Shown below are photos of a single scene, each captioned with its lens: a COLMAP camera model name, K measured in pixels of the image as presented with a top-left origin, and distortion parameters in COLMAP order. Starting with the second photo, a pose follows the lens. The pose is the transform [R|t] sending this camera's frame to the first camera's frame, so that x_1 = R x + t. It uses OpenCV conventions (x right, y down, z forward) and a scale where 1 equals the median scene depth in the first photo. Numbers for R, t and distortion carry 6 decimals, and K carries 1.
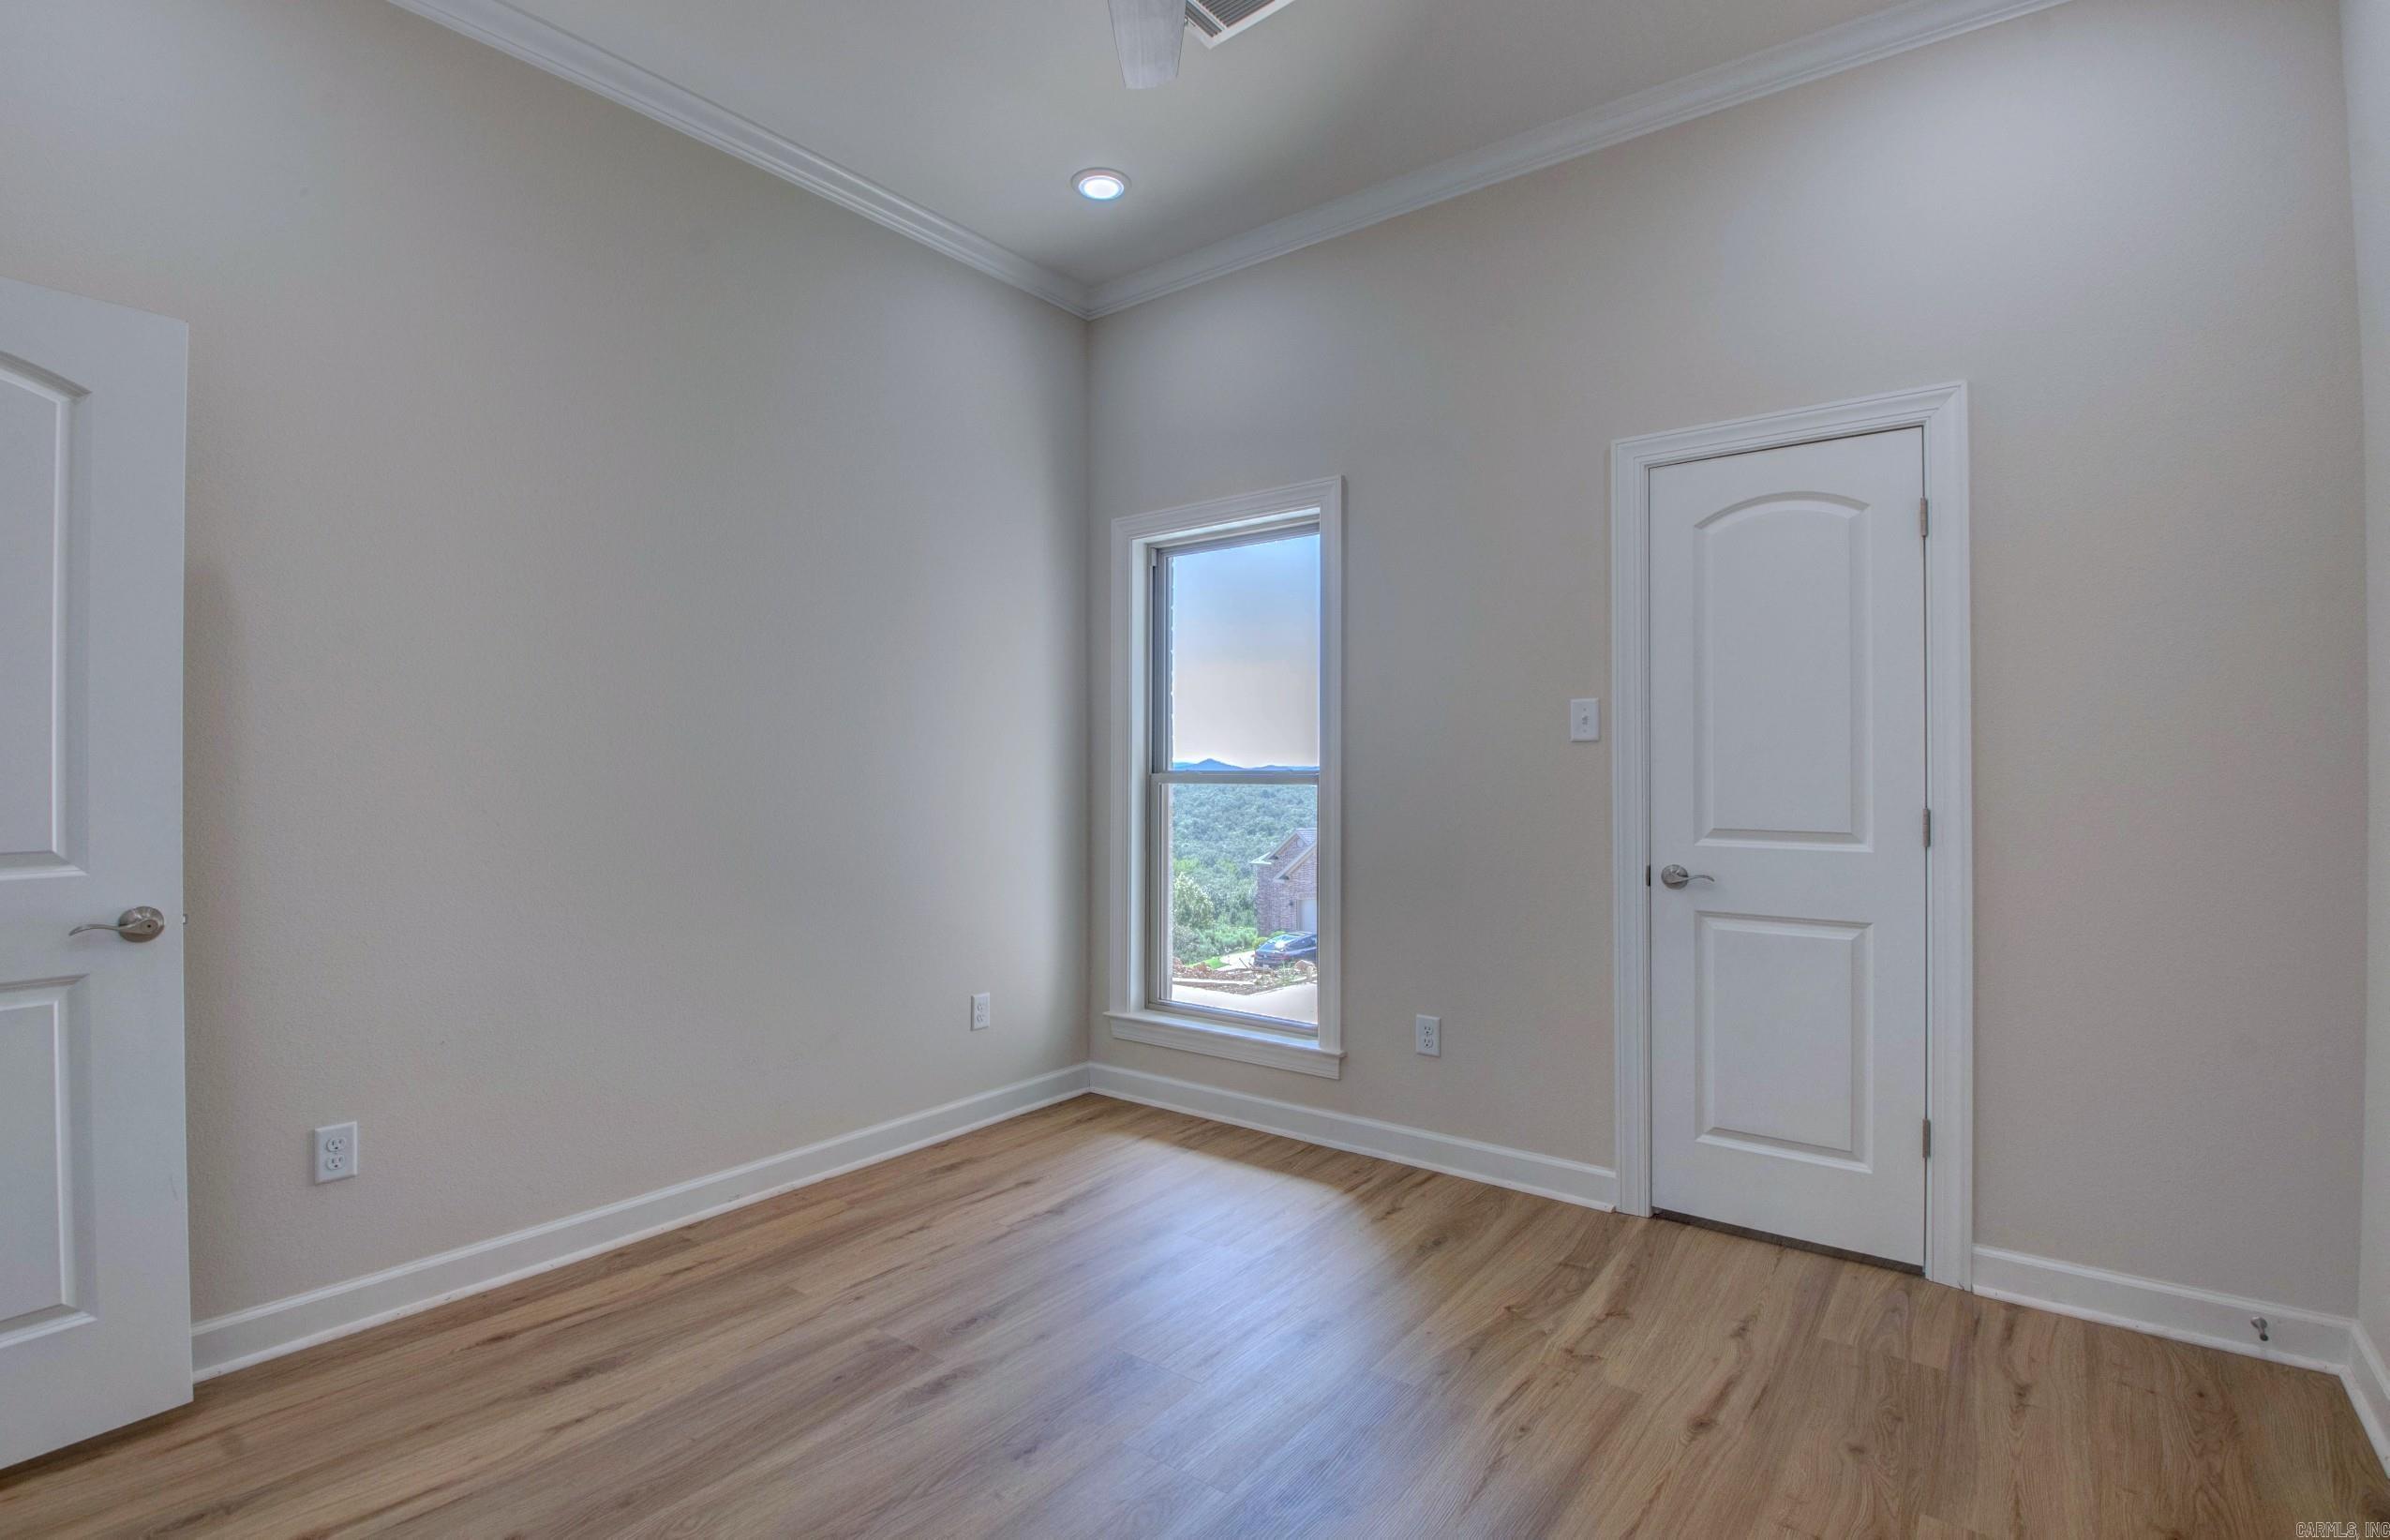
lens RADIAL K [[1132.6, 0, 1193.6], [0, 1132.6, 759.1], [0, 0, 1]] dist [0.001995, -0.013079]
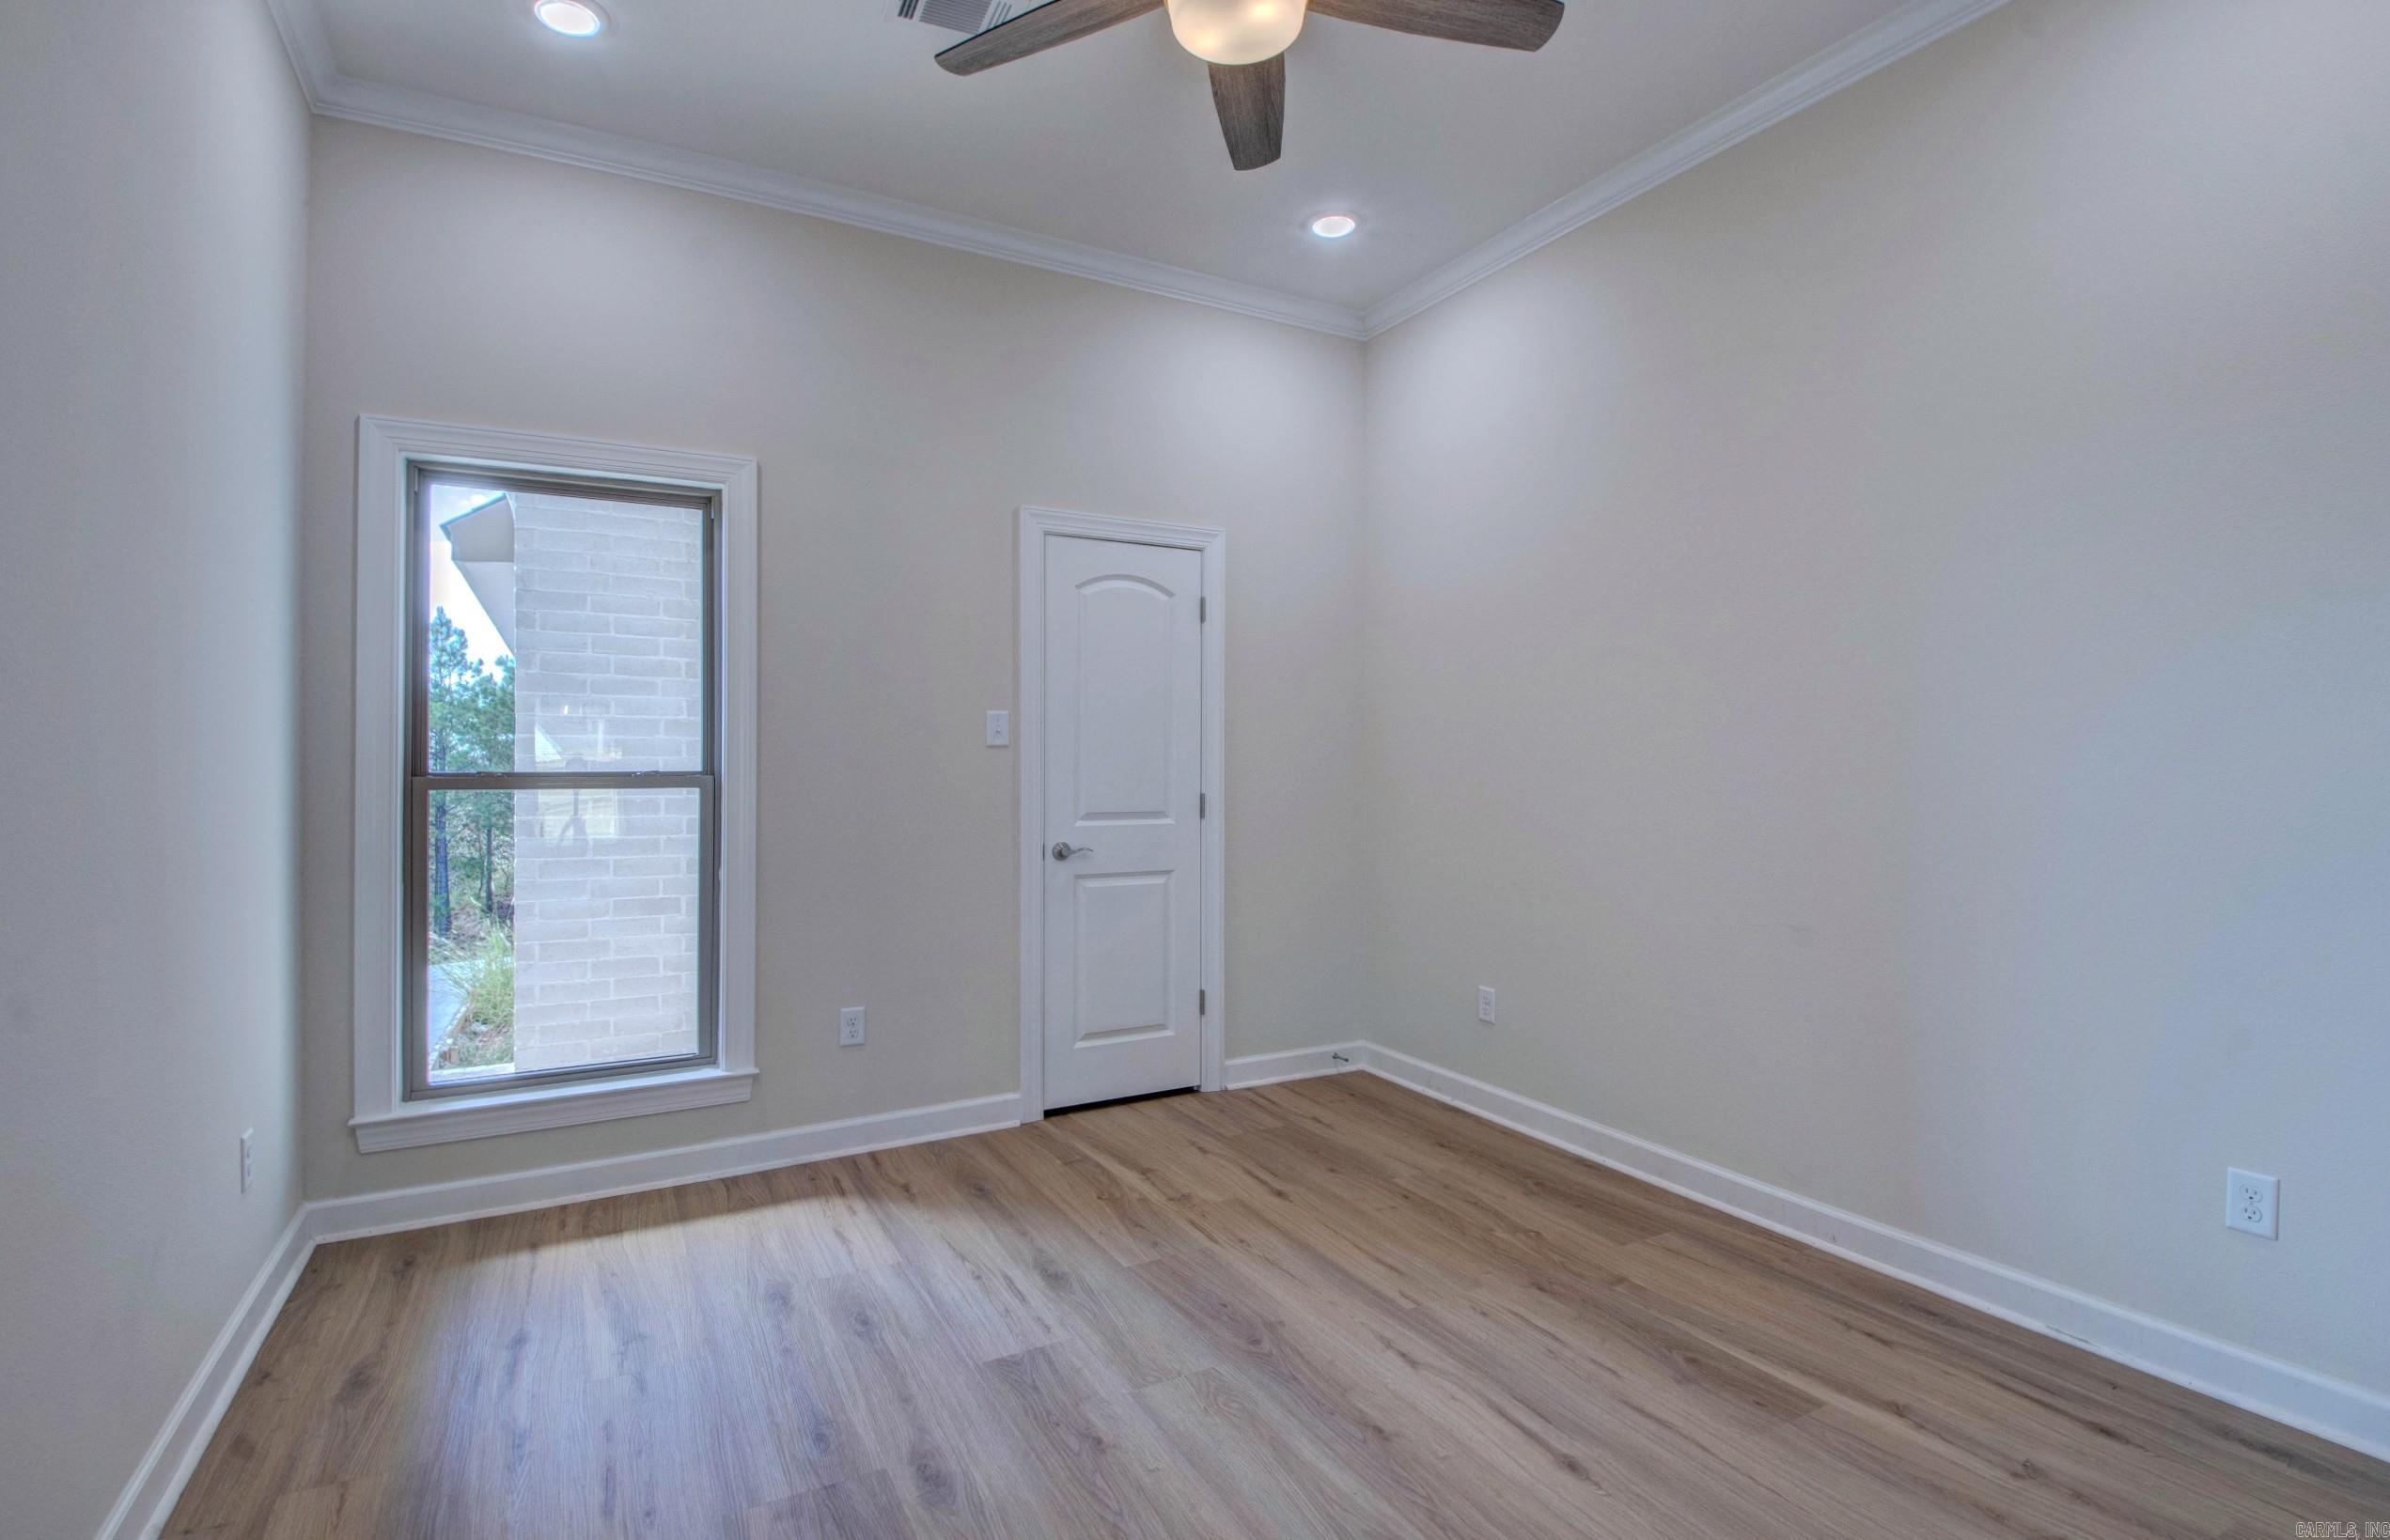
lens RADIAL K [[1110.6, 0, 1197.6], [0, 1110.6, 754.0], [0, 0, 1]] dist [0.025158, -0.030308]
pose [[0.397798, 0.006882, 0.917447, -0.772826], [-0.007295, 0.999964, -0.004338, -0.004674], [-0.917444, -0.004967, 0.397834, 0.386018]]
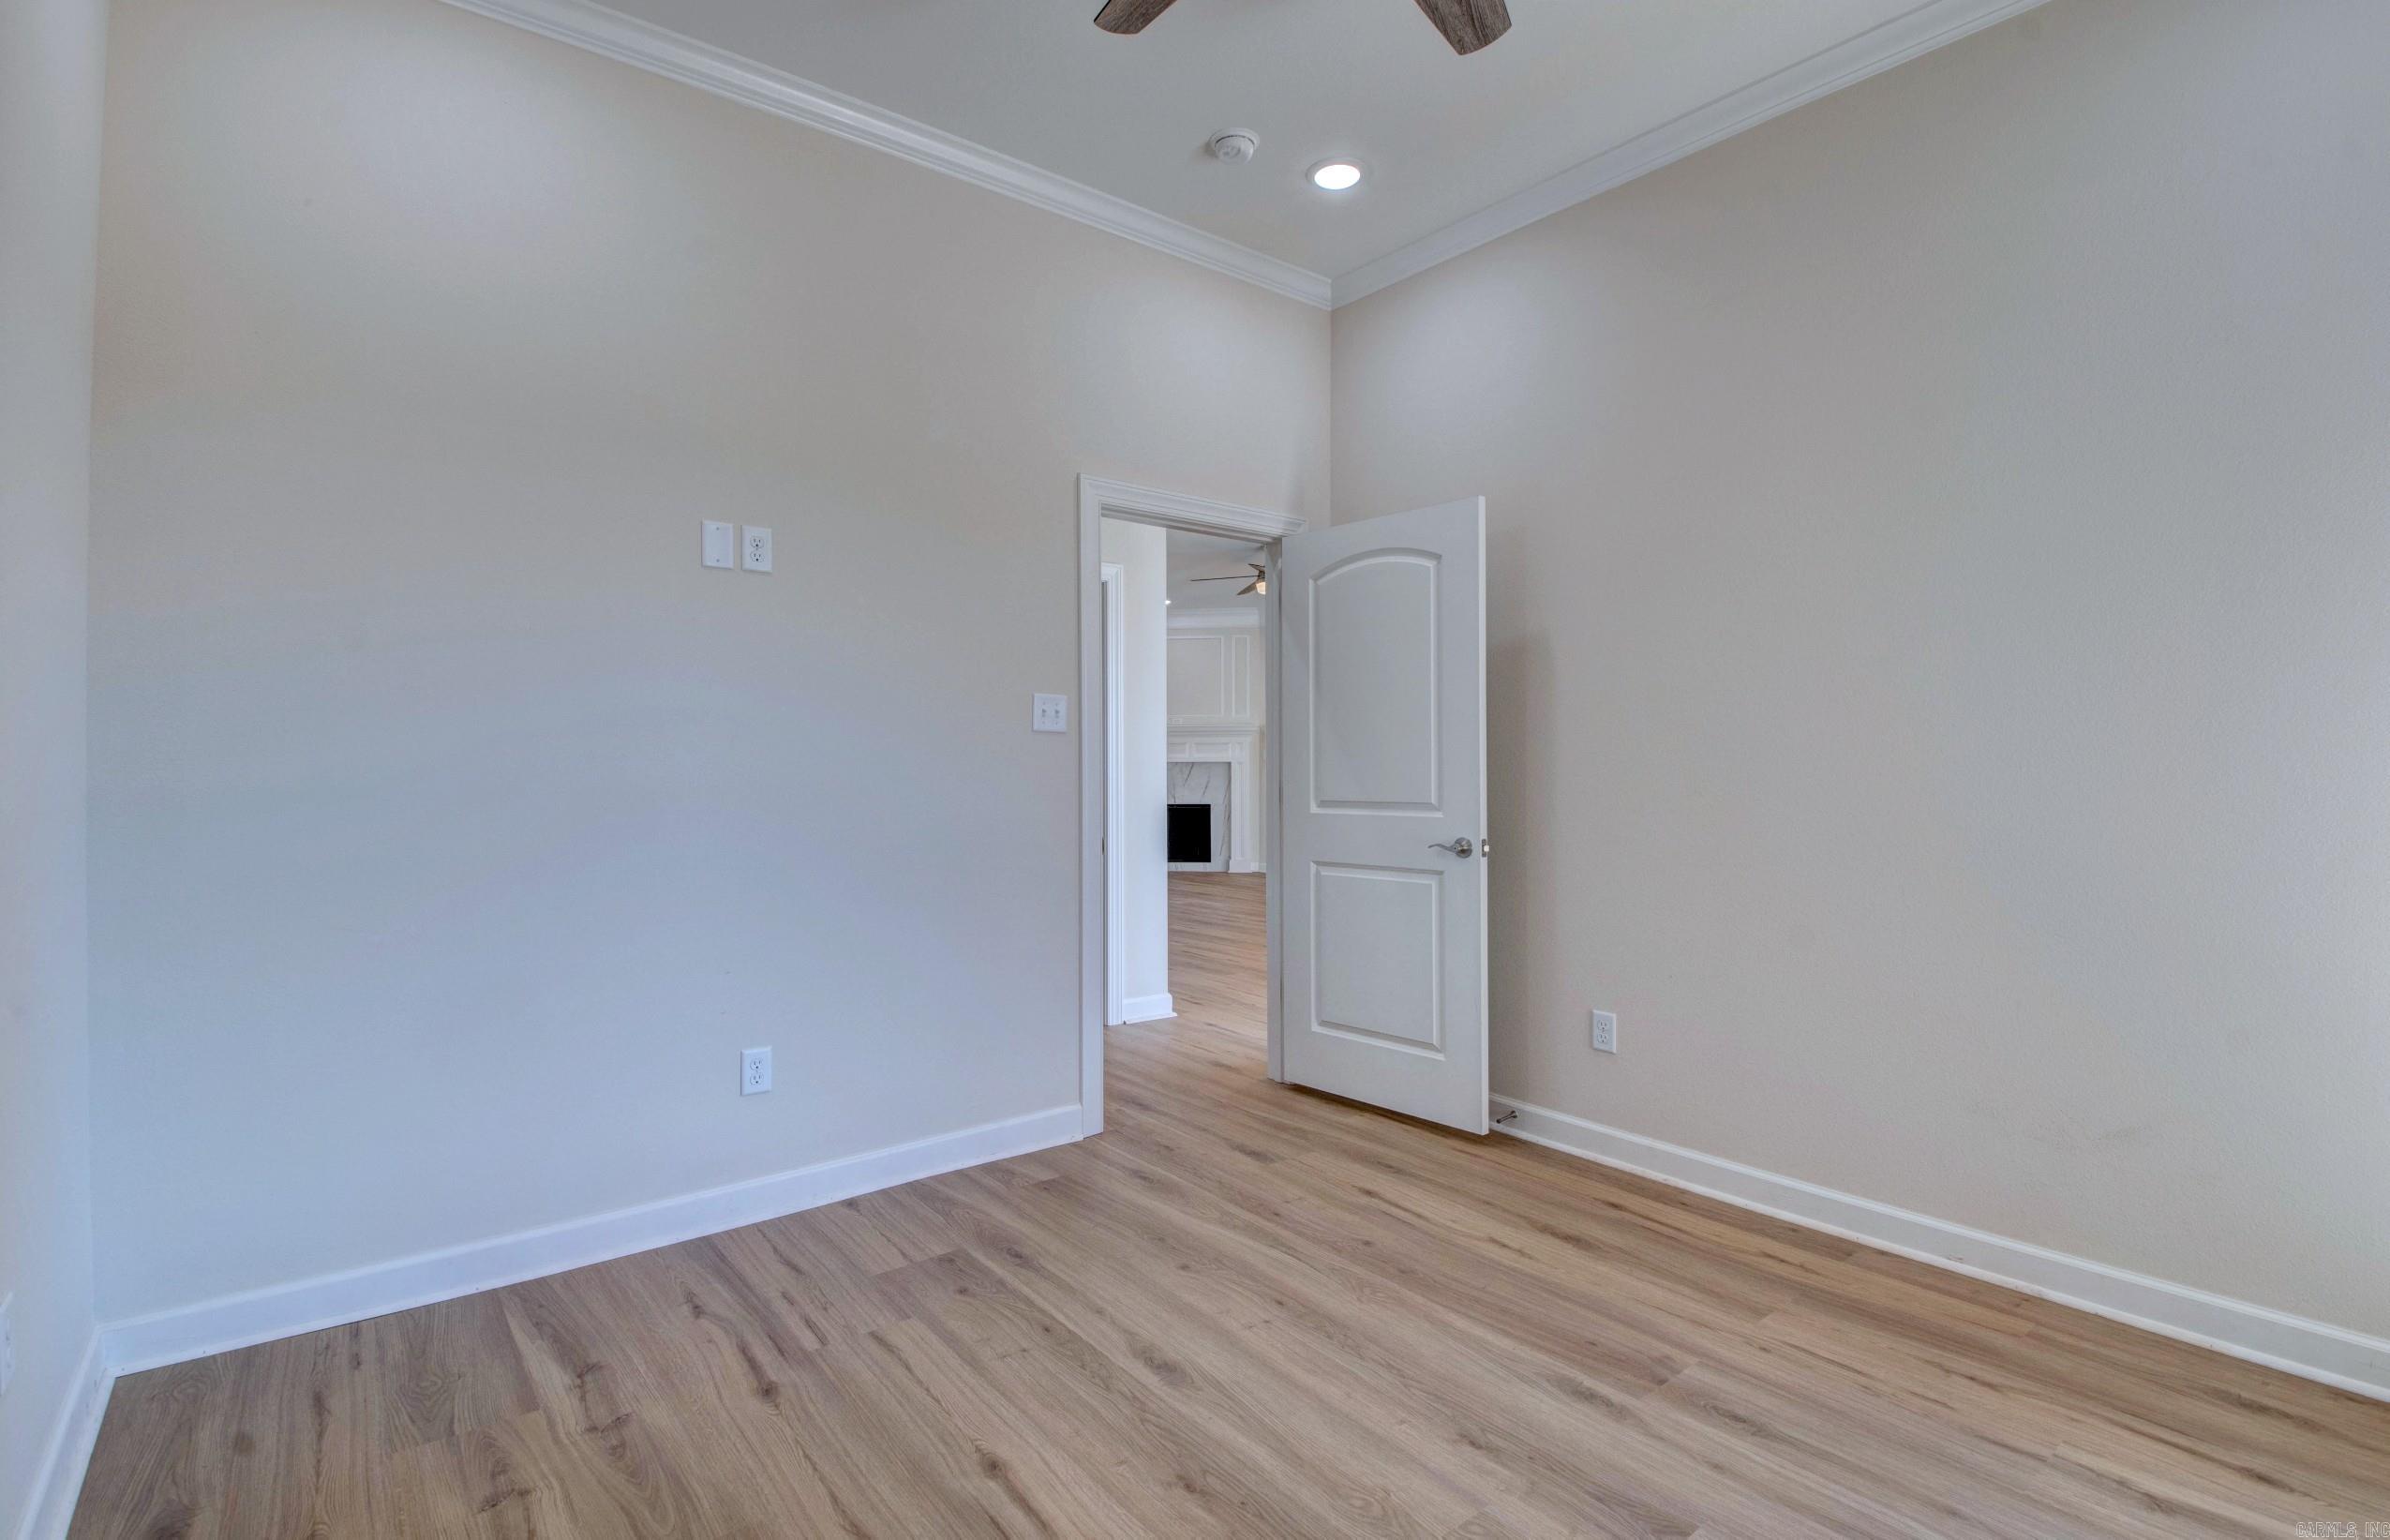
lens RADIAL K [[1132.6, 0, 1193.6], [0, 1132.6, 759.1], [0, 0, 1]] dist [0.001995, -0.013079]
pose [[-0.245138, -0.003509, -0.969482, 0.652348], [0.005573, 0.999972, -0.005028, 0.010661], [0.969472, -0.006636, -0.245111, 0.749372]]
